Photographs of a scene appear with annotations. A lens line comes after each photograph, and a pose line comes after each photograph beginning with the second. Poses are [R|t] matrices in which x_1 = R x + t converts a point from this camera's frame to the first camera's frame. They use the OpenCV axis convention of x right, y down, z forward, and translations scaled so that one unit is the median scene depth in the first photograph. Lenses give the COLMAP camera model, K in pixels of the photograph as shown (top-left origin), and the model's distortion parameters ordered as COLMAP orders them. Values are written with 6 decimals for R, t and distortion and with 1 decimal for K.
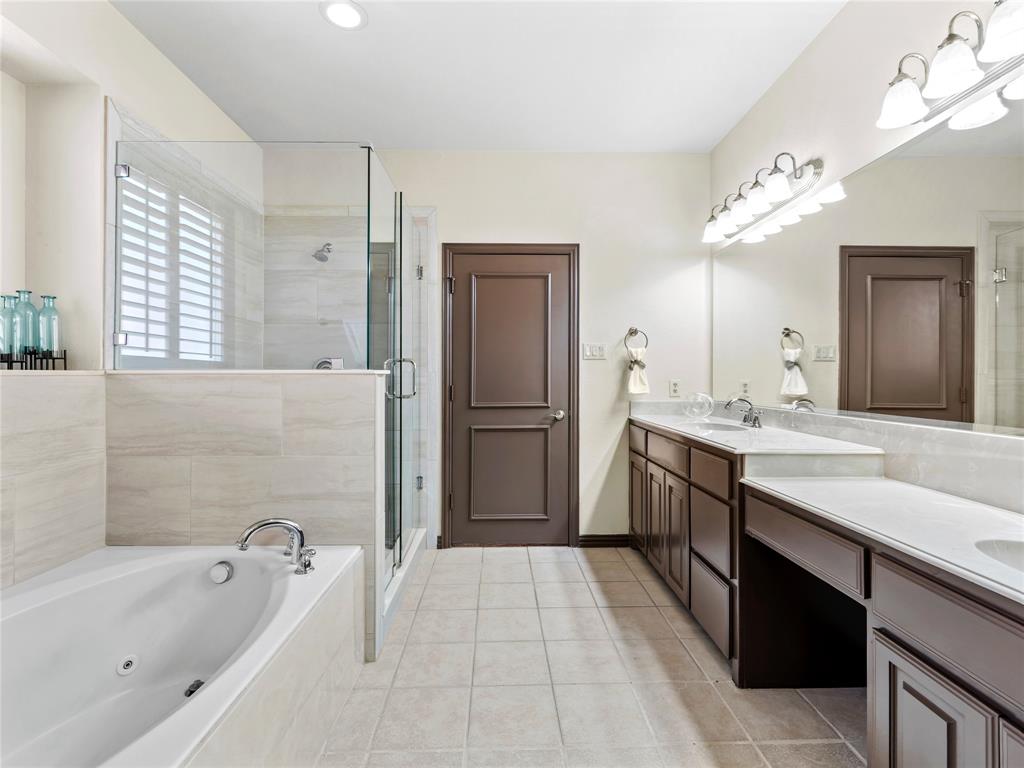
lens RADIAL K [[478.8, 0, 508.3], [0, 478.8, 384.4], [0, 0, 1]] dist [-0.000874, -0.000435]
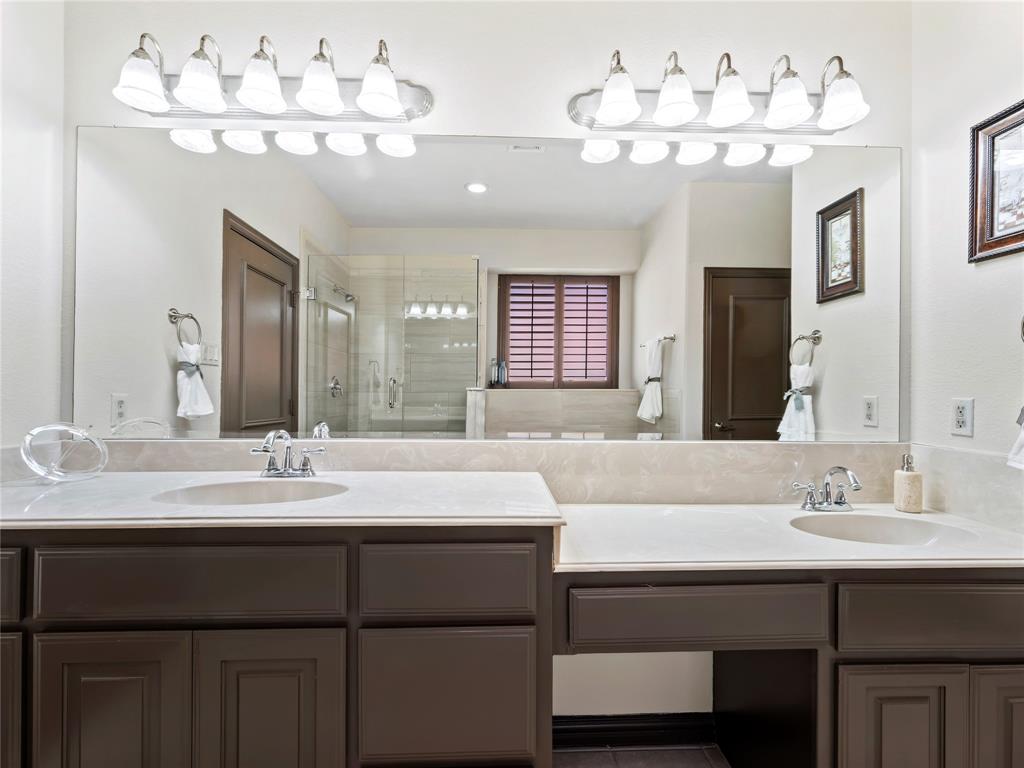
lens RADIAL K [[458.6, 0, 512.2], [0, 458.6, 380.0], [0, 0, 1]] dist [-0.020659, 0.000202]
pose [[-0.031221, 0.029415, 0.999080, -0.025001], [0.014062, 0.999481, -0.028988, -0.001656], [-0.999414, 0.013144, -0.031619, 0.574828]]
